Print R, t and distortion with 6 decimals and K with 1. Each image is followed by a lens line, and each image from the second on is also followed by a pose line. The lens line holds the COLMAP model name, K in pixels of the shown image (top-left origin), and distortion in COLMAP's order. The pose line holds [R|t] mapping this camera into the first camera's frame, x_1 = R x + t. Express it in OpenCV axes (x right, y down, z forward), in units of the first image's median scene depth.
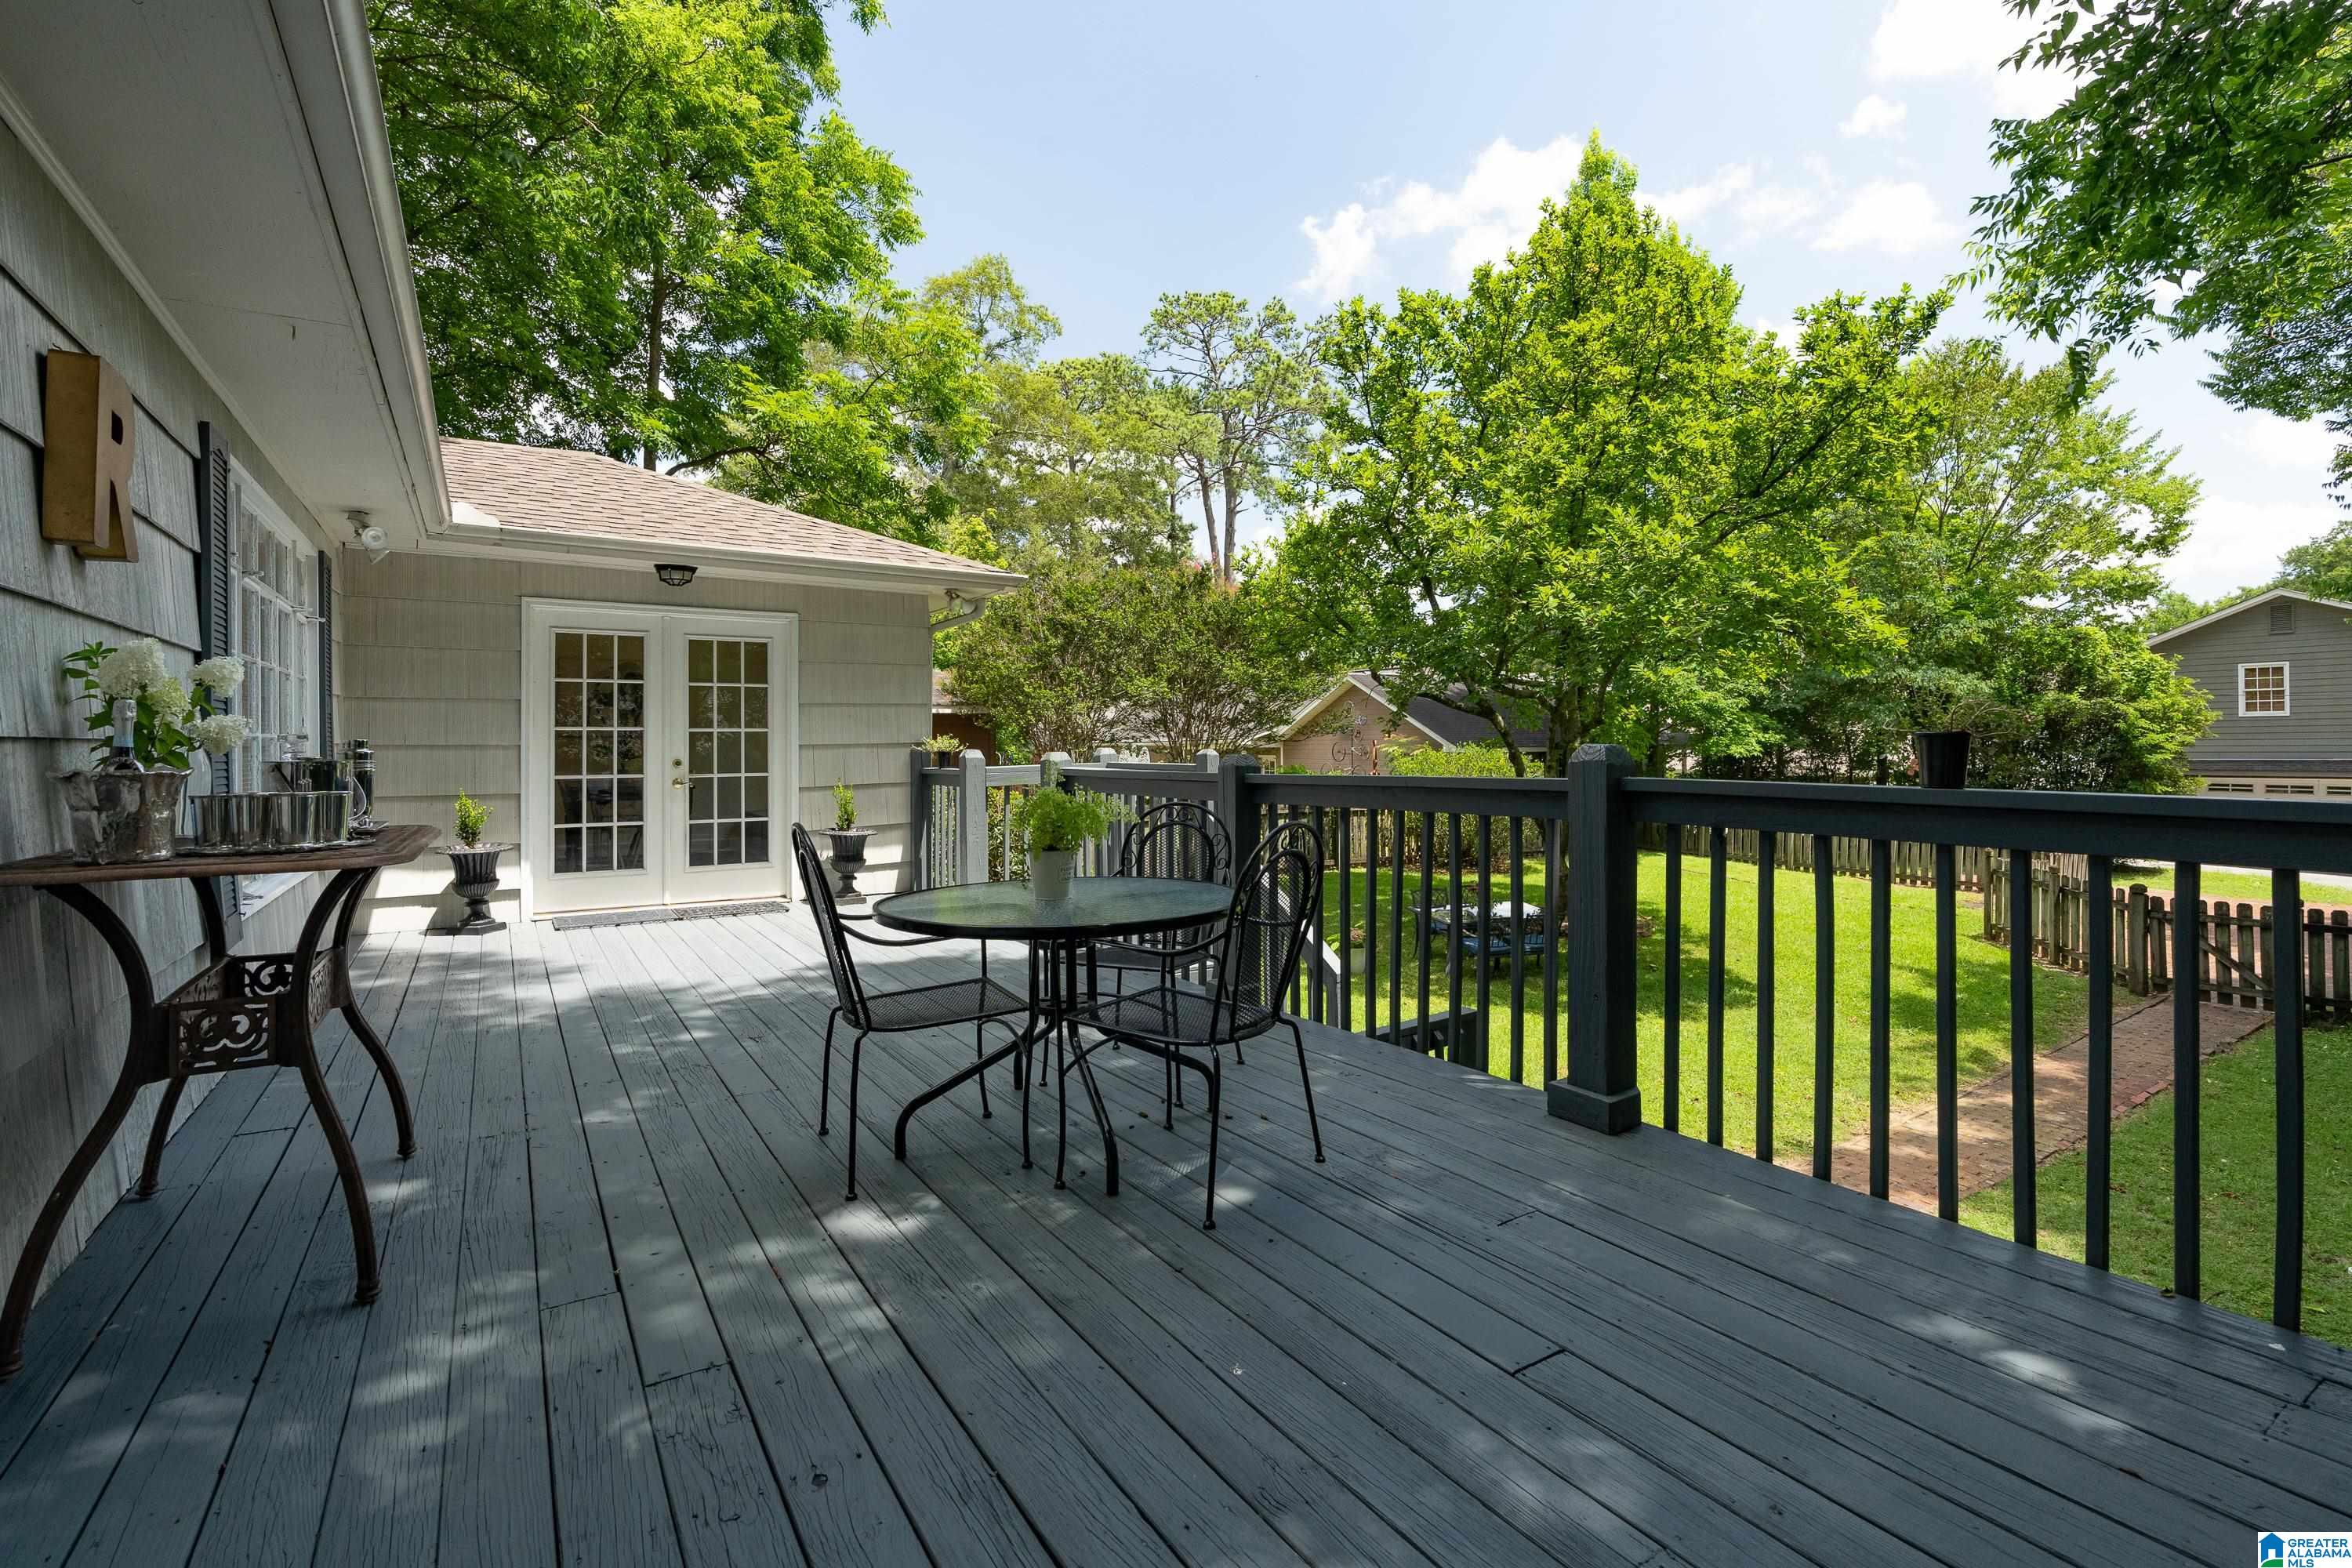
lens RADIAL K [[1078.8, 0, 1189.3], [0, 1078.8, 739.3], [0, 0, 1]] dist [-0.017837, 0.006299]
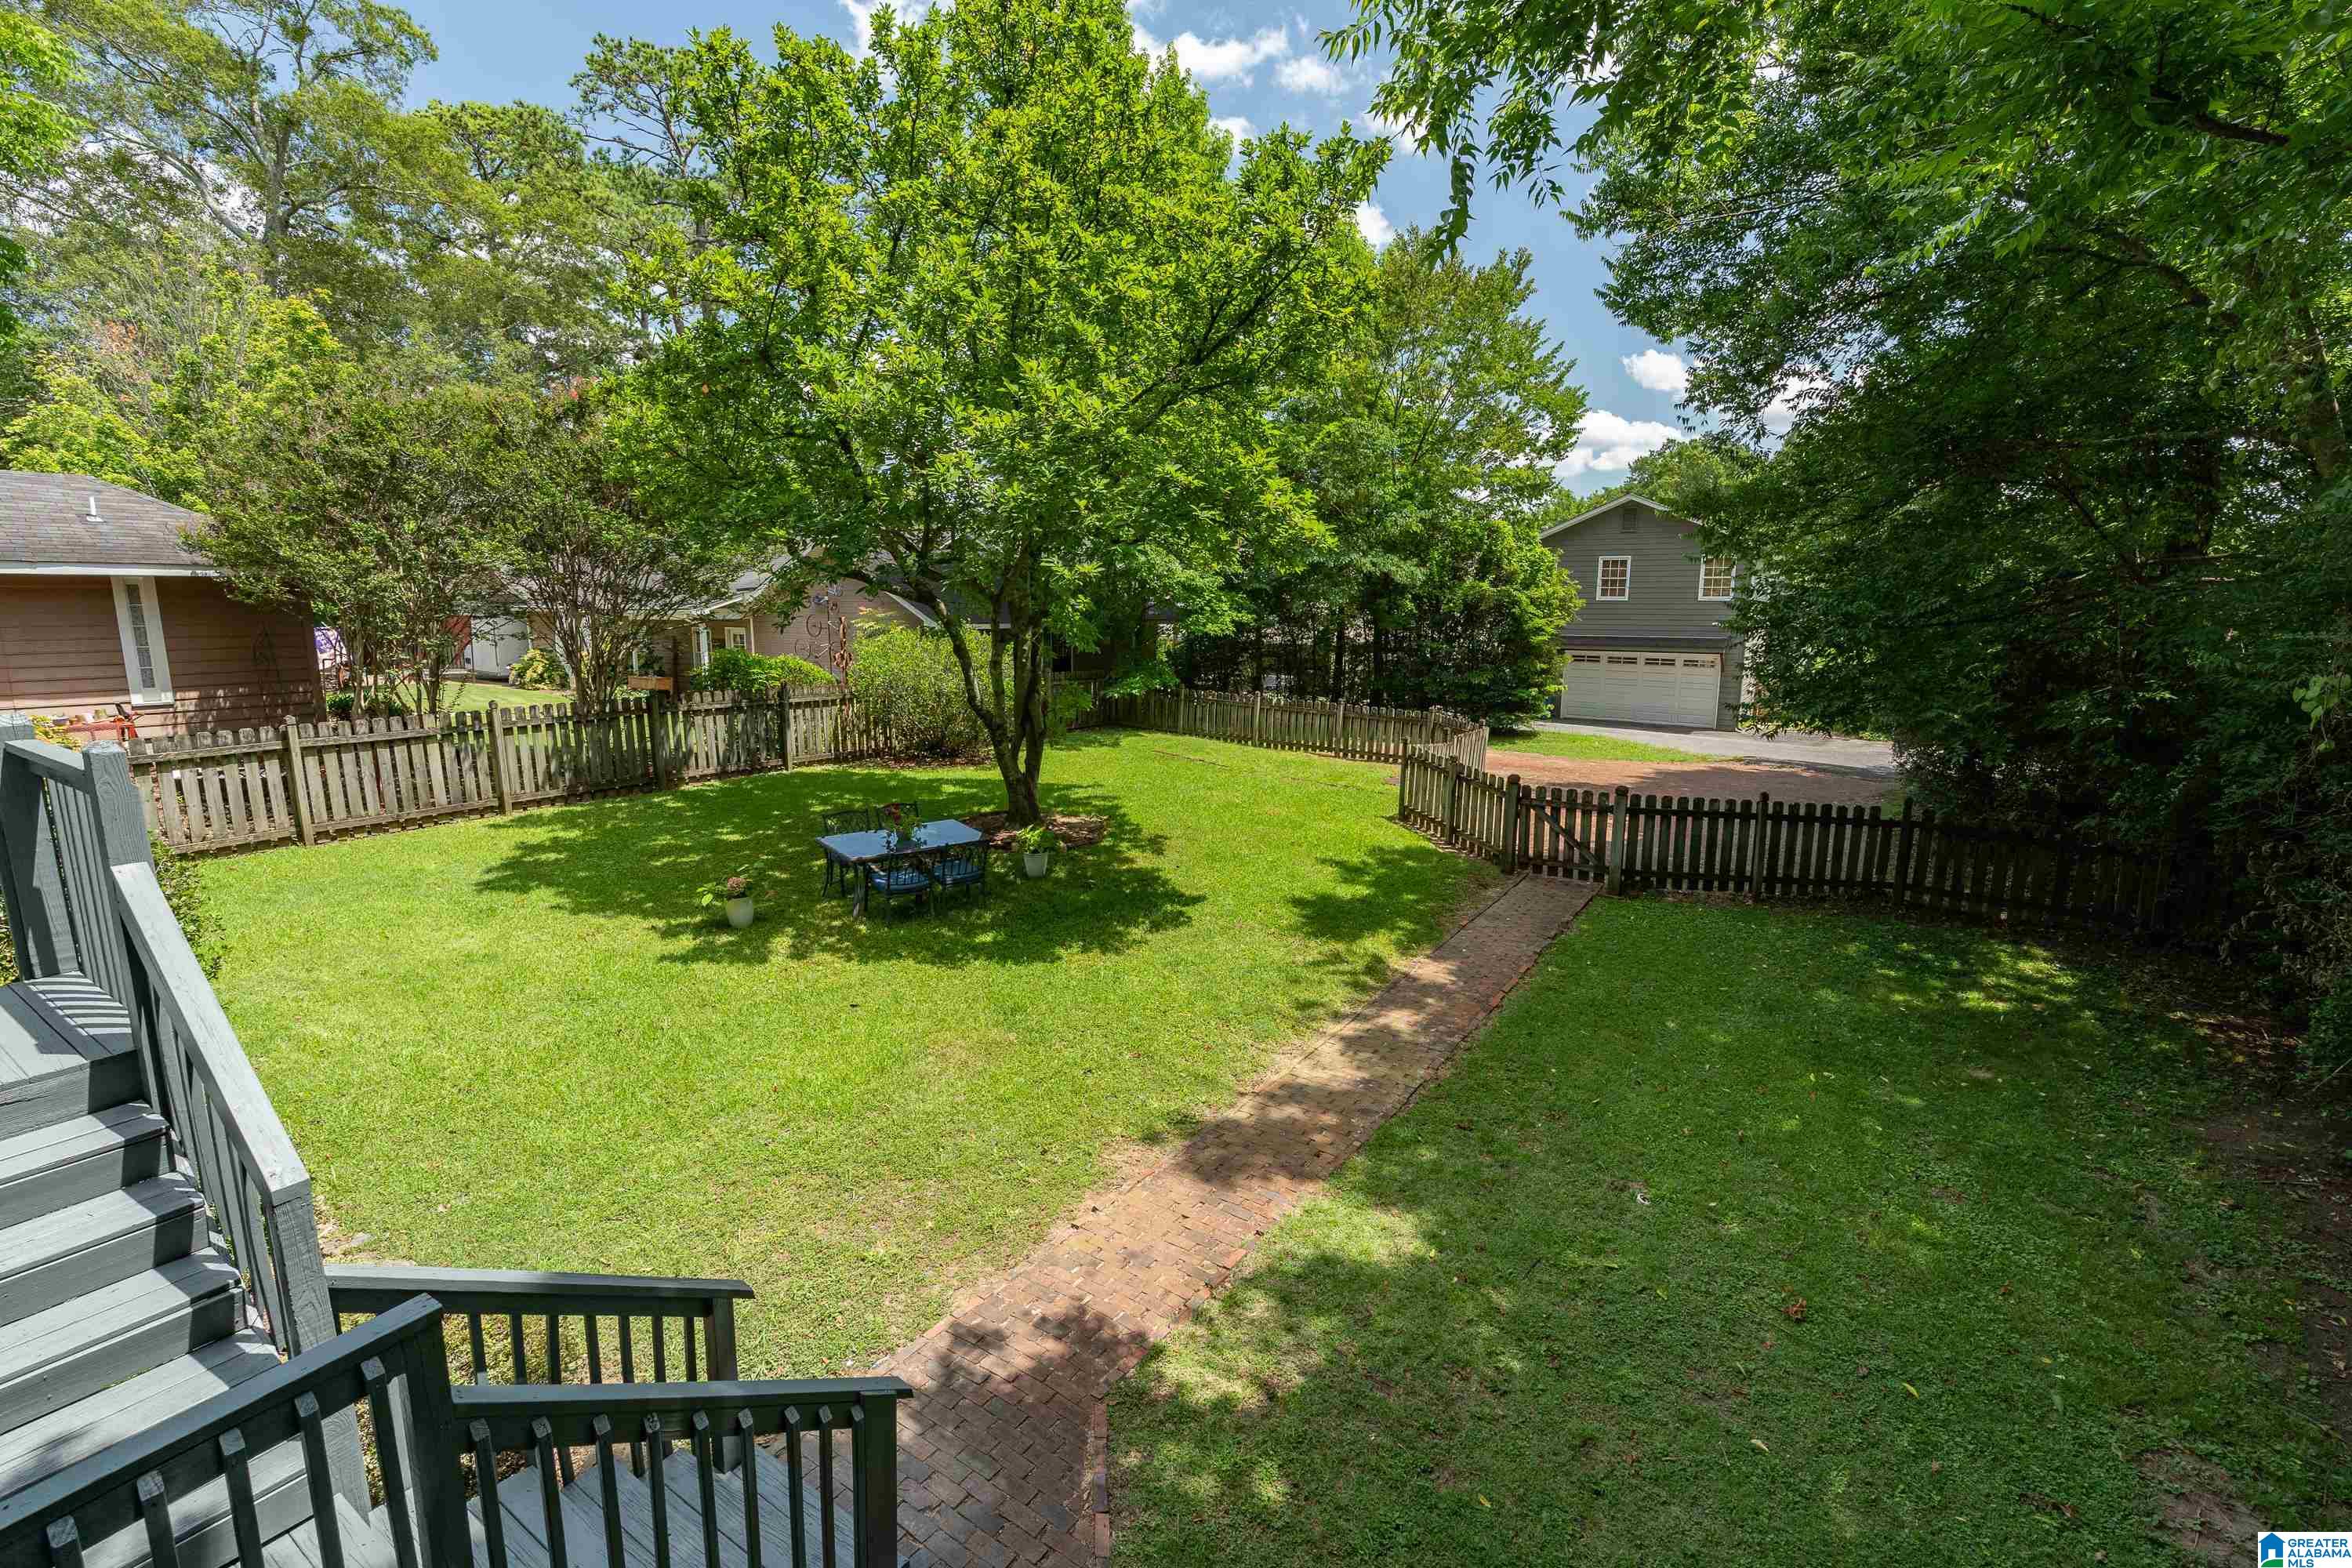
lens RADIAL K [[1060.5, 0, 1176.0], [0, 1060.5, 784.0], [0, 0, 1]] dist [-0.017440, 0.005964]
pose [[0.918485, -0.052481, 0.391958, 0.081324], [-0.016947, 0.985021, 0.171601, -0.018505], [-0.395092, -0.164256, 0.903837, 0.086907]]
